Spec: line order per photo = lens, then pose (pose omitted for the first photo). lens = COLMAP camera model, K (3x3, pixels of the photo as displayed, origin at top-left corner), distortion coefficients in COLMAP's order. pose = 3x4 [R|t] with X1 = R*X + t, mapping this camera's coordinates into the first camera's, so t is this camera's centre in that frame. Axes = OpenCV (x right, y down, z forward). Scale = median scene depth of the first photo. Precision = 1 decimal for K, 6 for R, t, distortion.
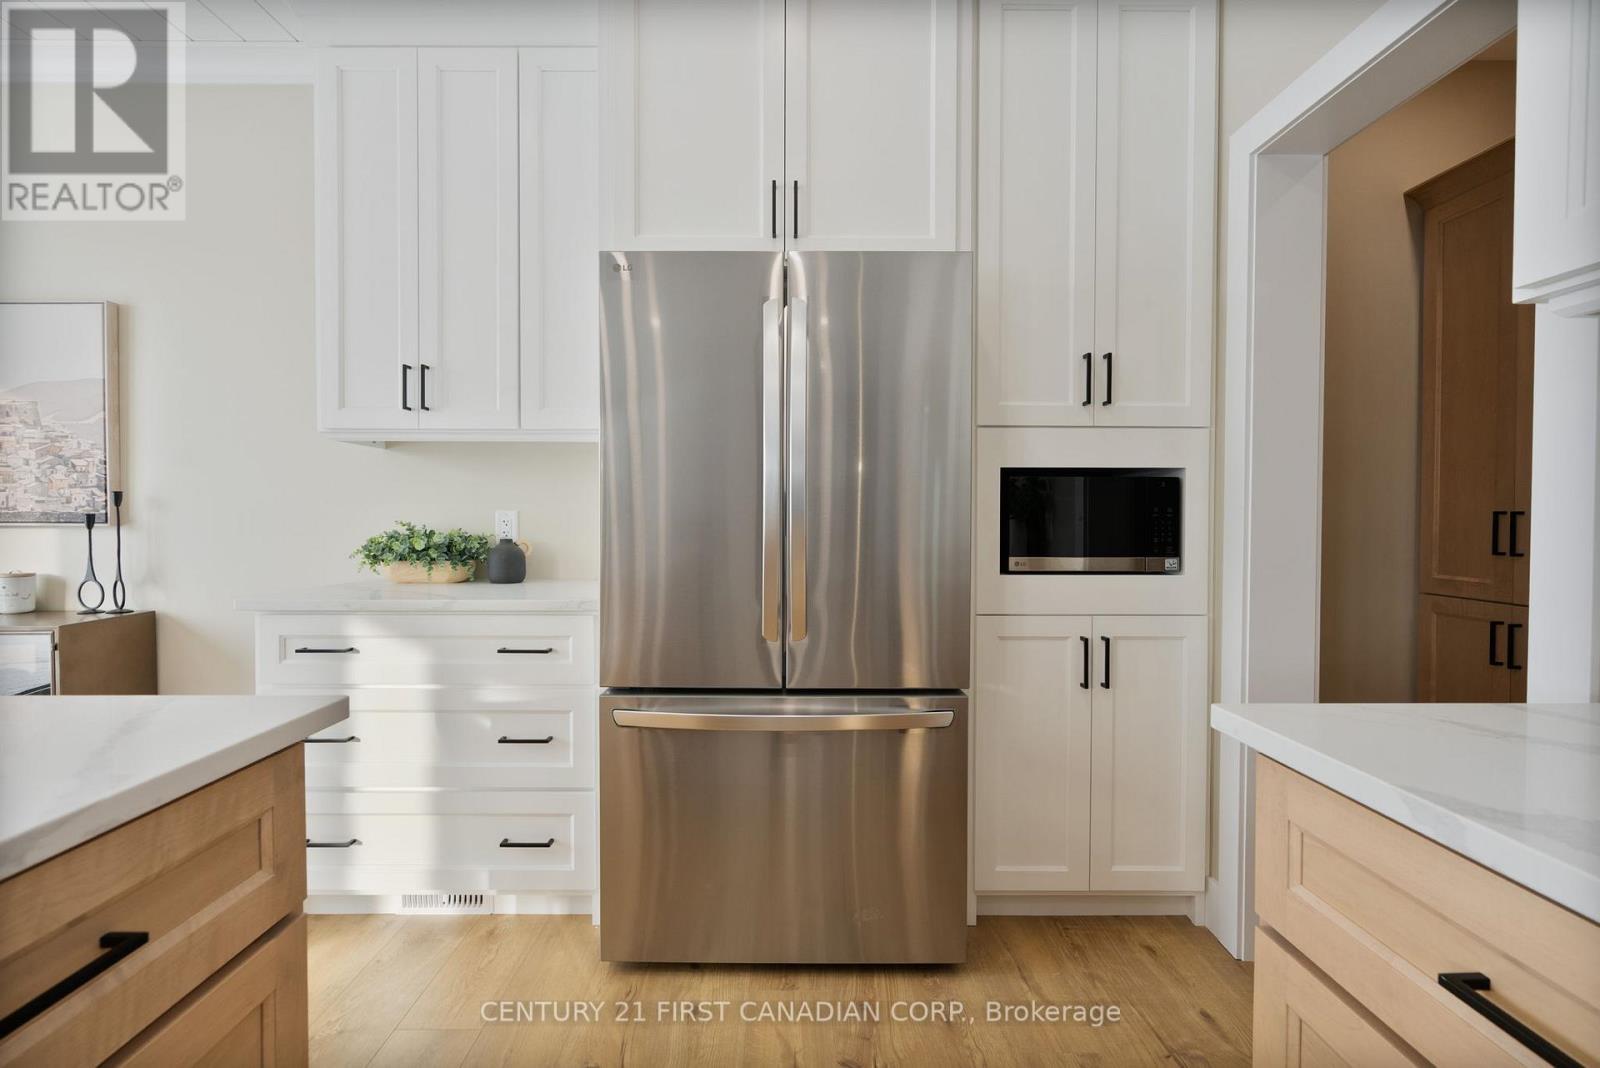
lens RADIAL K [[740.5, 0, 788.0], [0, 740.5, 527.3], [0, 0, 1]] dist [-0.001814, 0.000238]
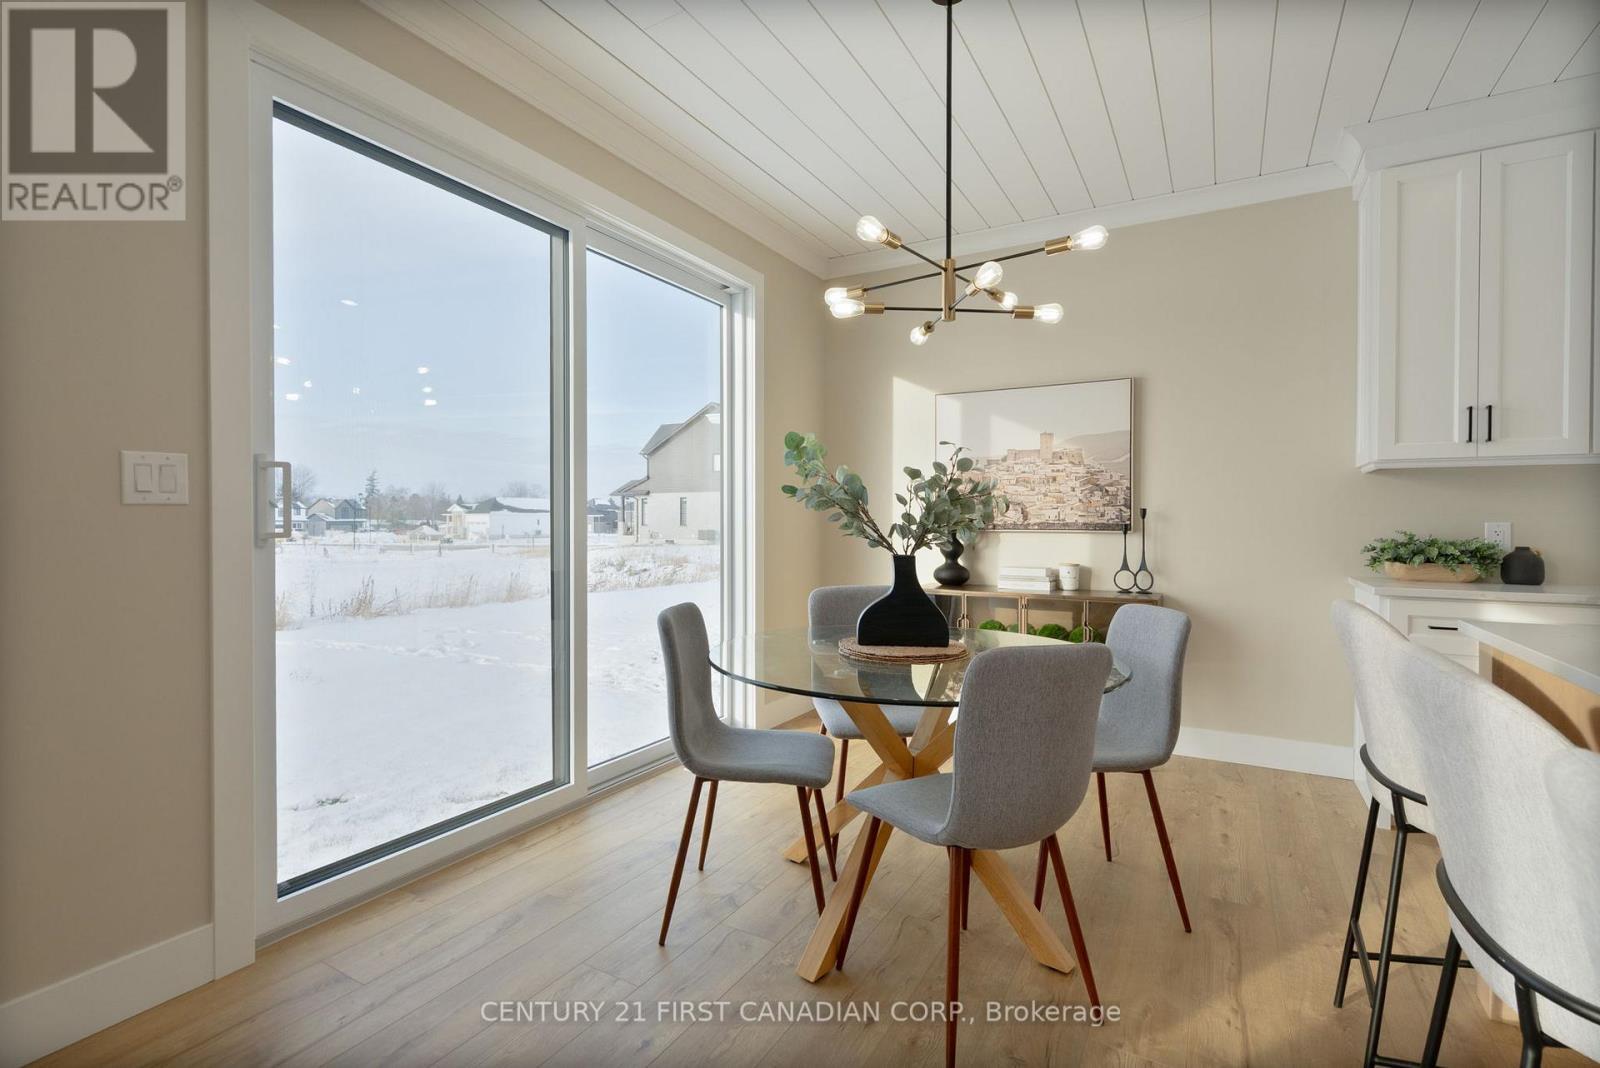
lens RADIAL K [[740.5, 0, 788.0], [0, 740.5, 527.3], [0, 0, 1]] dist [-0.001814, 0.000238]
pose [[0.860257, 0.005247, -0.509833, -0.779332], [-0.012081, 0.999876, -0.010094, 0.010771], [0.509717, 0.014842, 0.860214, -0.588884]]
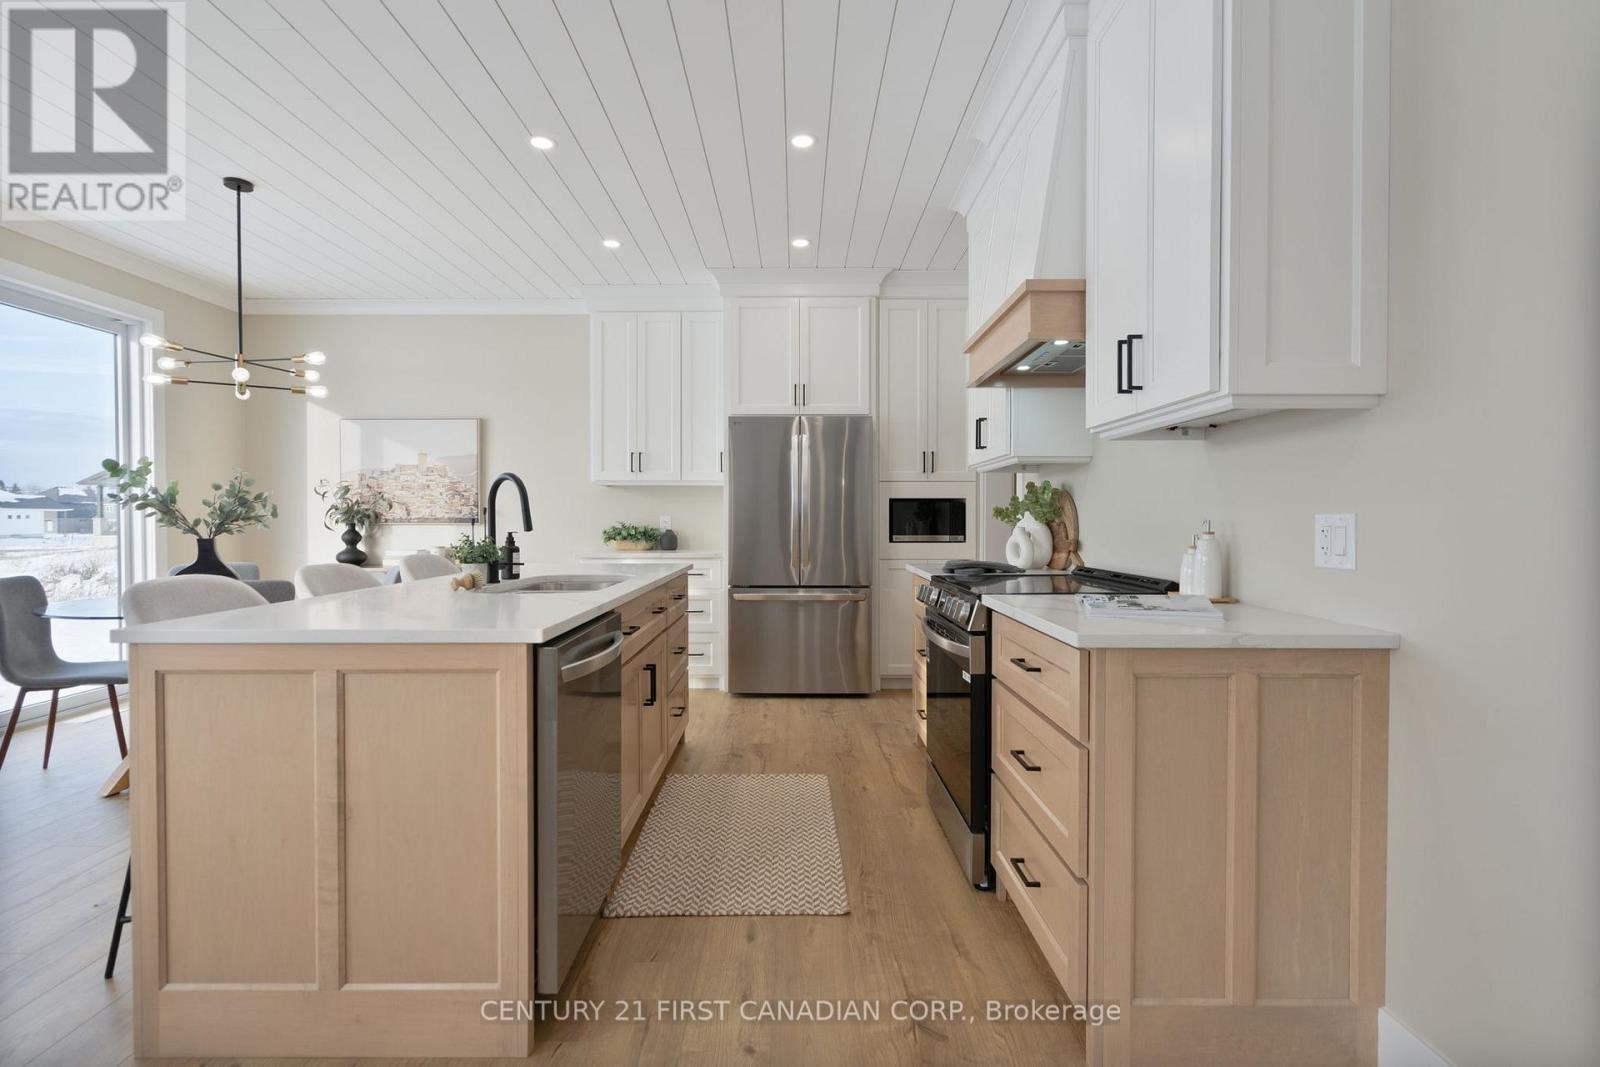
lens RADIAL K [[740.5, 0, 788.0], [0, 740.5, 526.8], [0, 0, 1]] dist [-0.001814, 0.000238]
pose [[0.999905, -0.001312, -0.013711, -0.007682], [0.001218, 0.999976, -0.006858, 0.022460], [0.013719, 0.006841, 0.999882, -1.128836]]
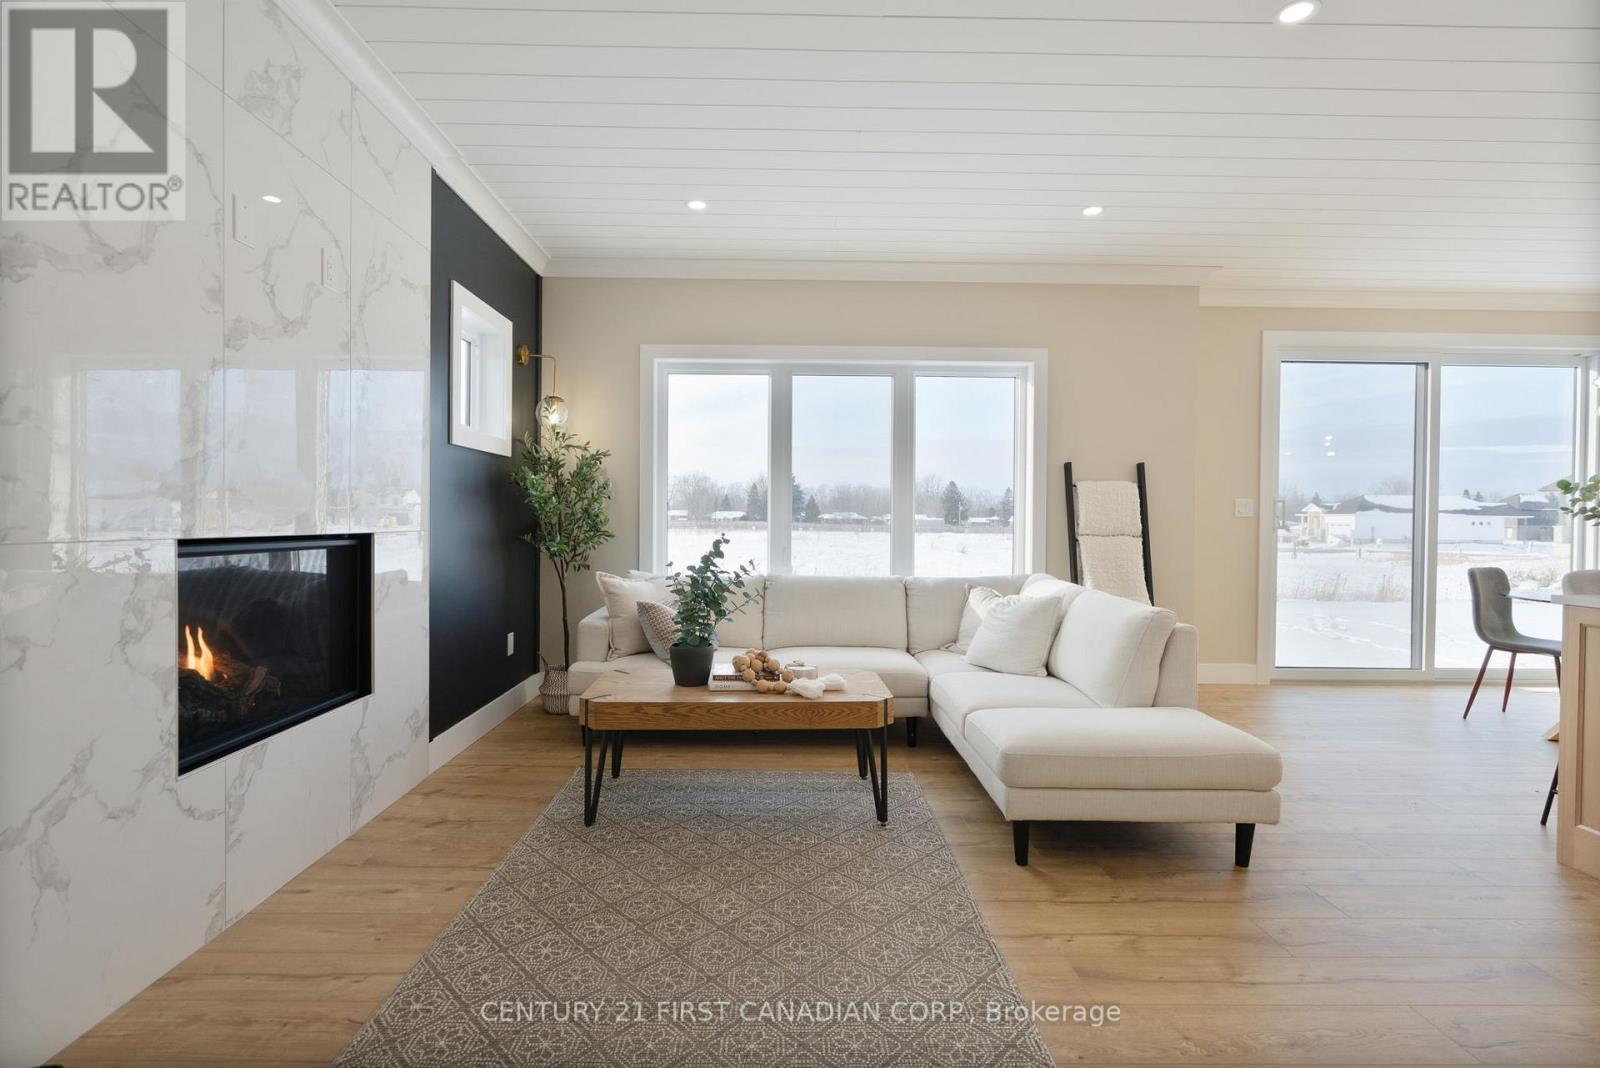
lens RADIAL K [[747.7, 0, 792.3], [0, 747.7, 524.6], [0, 0, 1]] dist [0.000466, 0.001402]
pose [[0.008416, 0.011892, -0.999894, 0.437129], [-0.032826, 0.999394, 0.011610, 0.028618], [0.999426, 0.032725, 0.008801, -1.572930]]
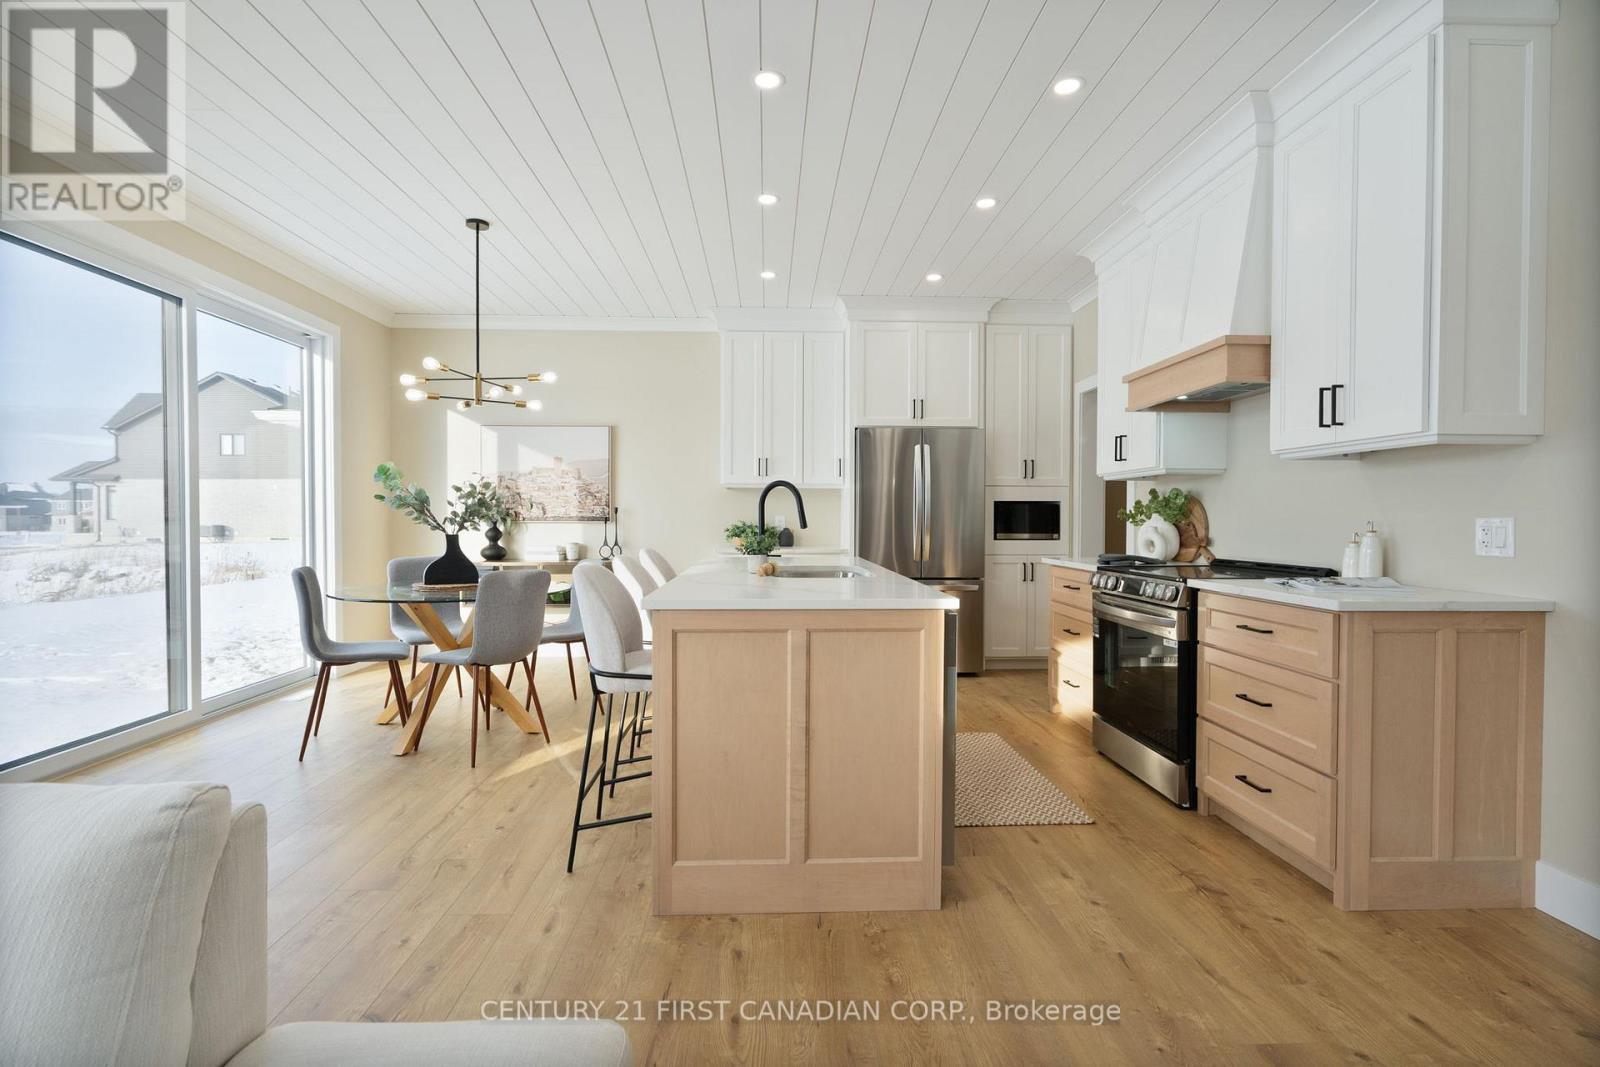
lens RADIAL K [[740.5, 0, 788.0], [0, 740.5, 526.8], [0, 0, 1]] dist [-0.001814, 0.000238]
pose [[0.999638, 0.001379, 0.026876, -0.434626], [-0.001229, 0.999984, -0.005591, 0.024912], [-0.026883, 0.005556, 0.999623, -1.361546]]
